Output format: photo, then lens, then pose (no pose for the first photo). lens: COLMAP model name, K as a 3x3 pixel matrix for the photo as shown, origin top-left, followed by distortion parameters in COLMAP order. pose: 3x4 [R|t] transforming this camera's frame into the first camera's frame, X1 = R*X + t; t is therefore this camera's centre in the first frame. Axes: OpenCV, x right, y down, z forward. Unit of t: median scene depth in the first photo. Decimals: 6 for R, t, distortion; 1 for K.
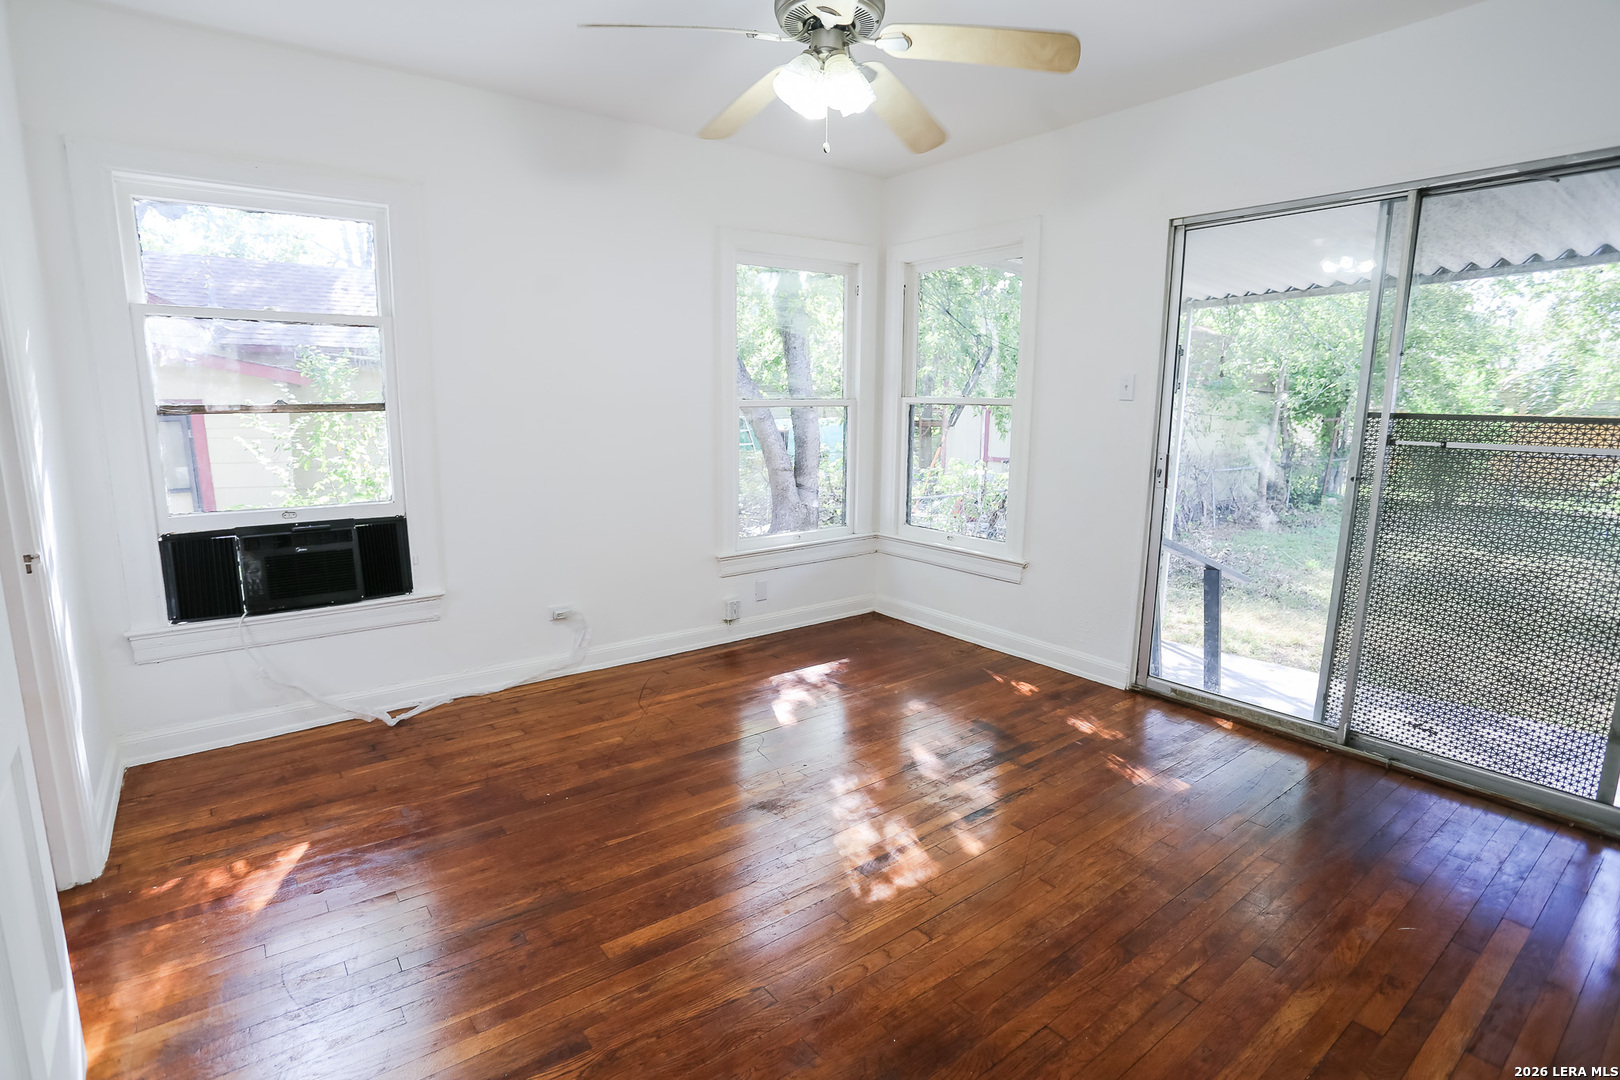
lens RADIAL K [[813.3, 0, 806.6], [0, 813.3, 542.0], [0, 0, 1]] dist [-0.069782, 0.034023]
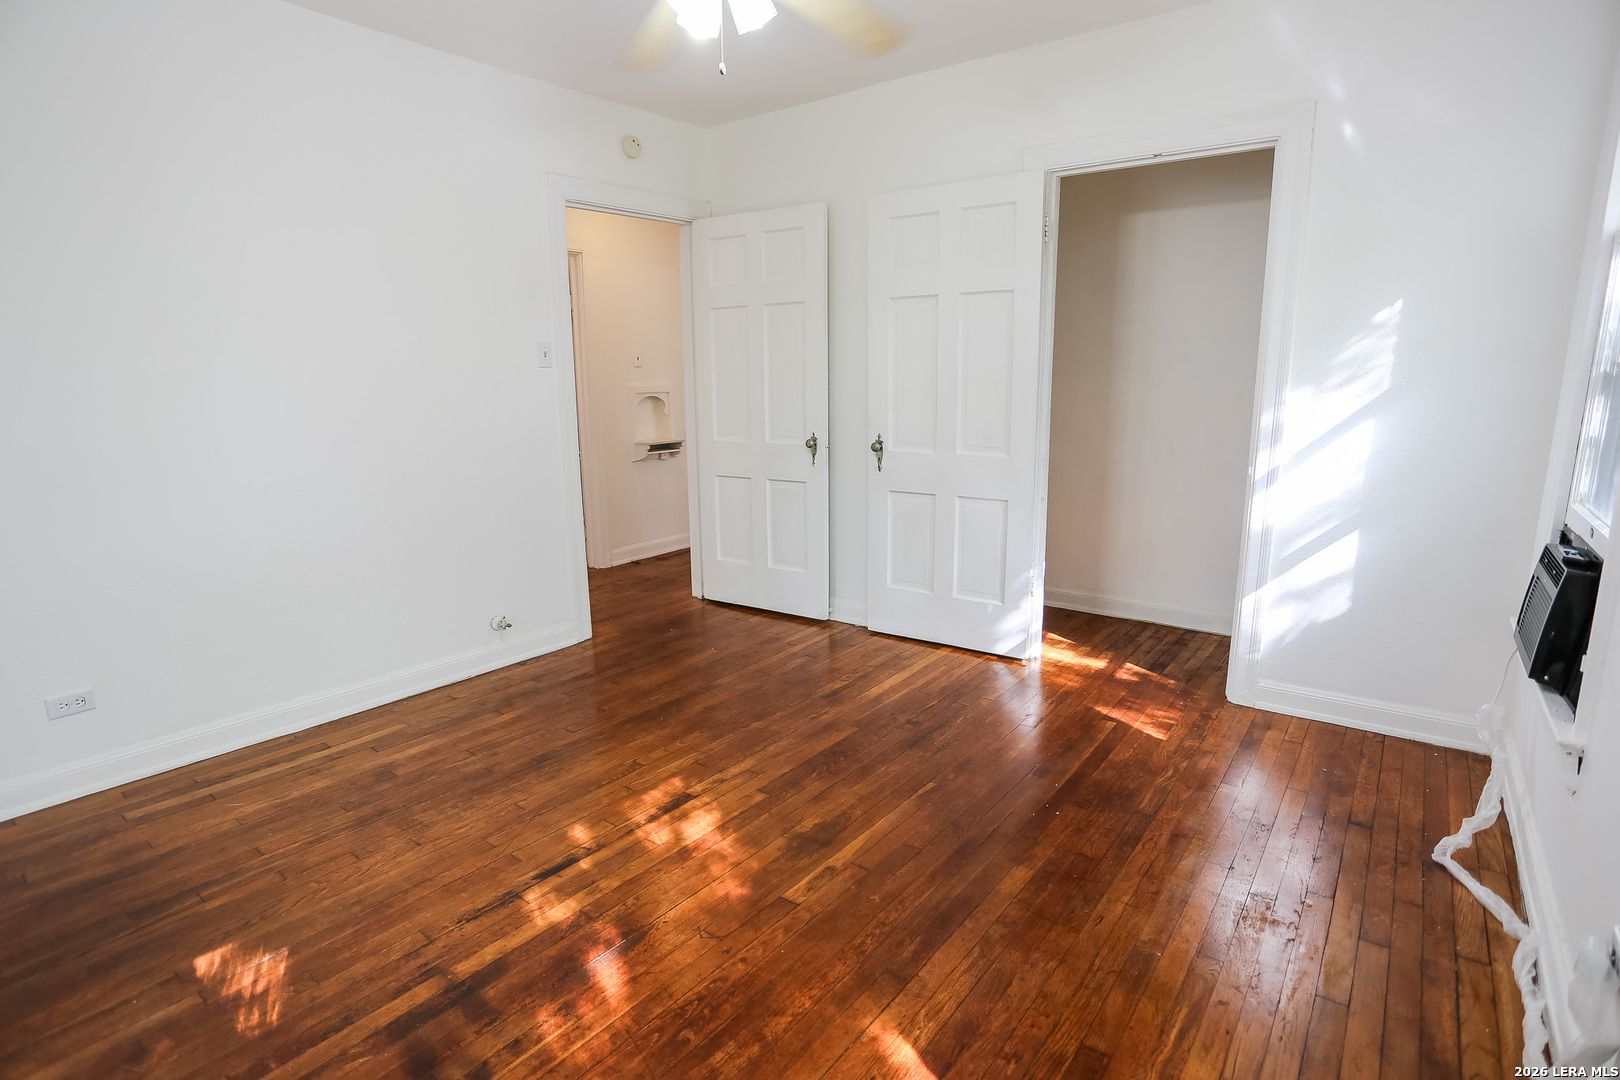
lens RADIAL K [[813.3, 0, 806.6], [0, 813.3, 542.0], [0, 0, 1]] dist [-0.069782, 0.034023]
pose [[-0.964580, 0.055677, -0.257847, 0.176397], [-0.041207, 0.933668, 0.355762, -0.301744], [0.260551, 0.353786, -0.898303, 1.859772]]
